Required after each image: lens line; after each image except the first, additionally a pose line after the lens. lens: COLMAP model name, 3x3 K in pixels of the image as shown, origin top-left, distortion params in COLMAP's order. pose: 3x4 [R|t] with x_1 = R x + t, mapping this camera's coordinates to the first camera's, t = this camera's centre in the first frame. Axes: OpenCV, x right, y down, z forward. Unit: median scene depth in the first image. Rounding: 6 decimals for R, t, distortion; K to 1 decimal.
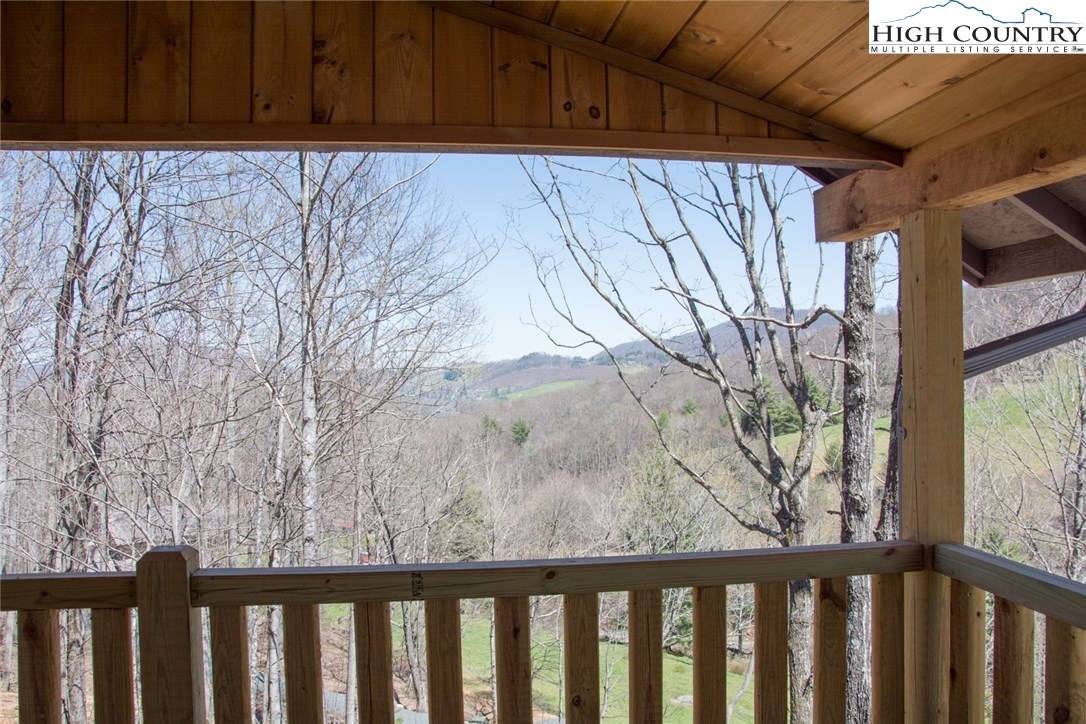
lens RADIAL K [[845.3, 0, 541.3], [0, 845.3, 365.5], [0, 0, 1]] dist [-0.168417, 0.123643]
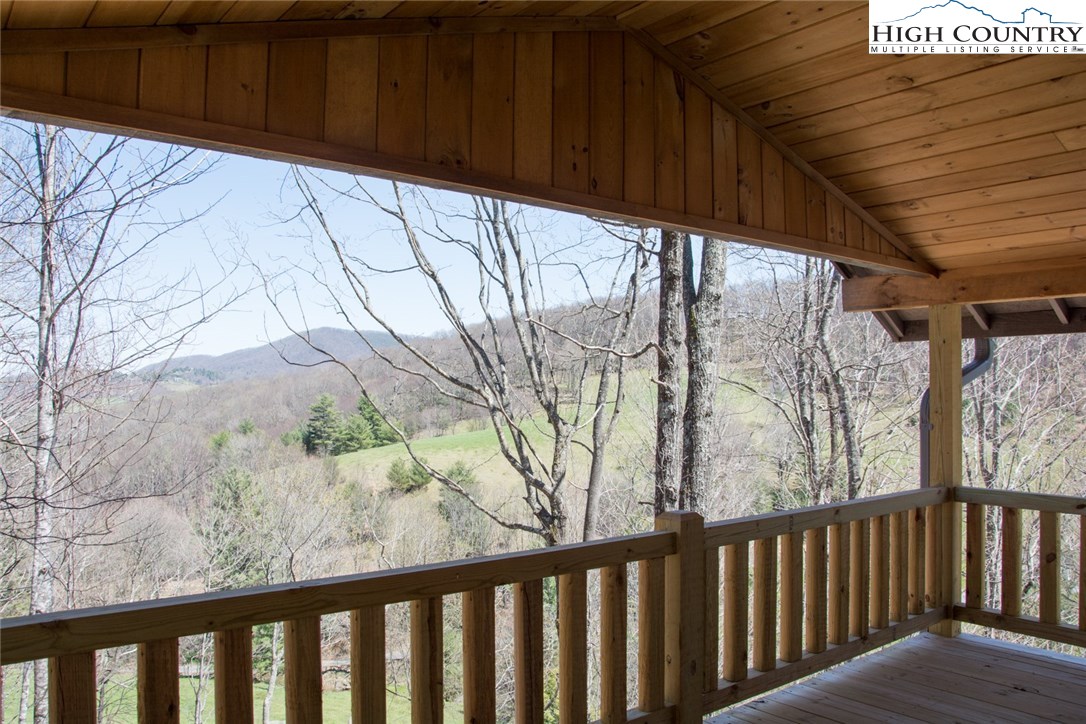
lens RADIAL K [[845.3, 0, 541.3], [0, 845.3, 365.5], [0, 0, 1]] dist [-0.168417, 0.123643]
pose [[0.866541, 0.026878, 0.498383, -0.317426], [-0.015271, 0.999509, -0.027352, 0.003053], [-0.498873, 0.016091, 0.866526, -0.033133]]
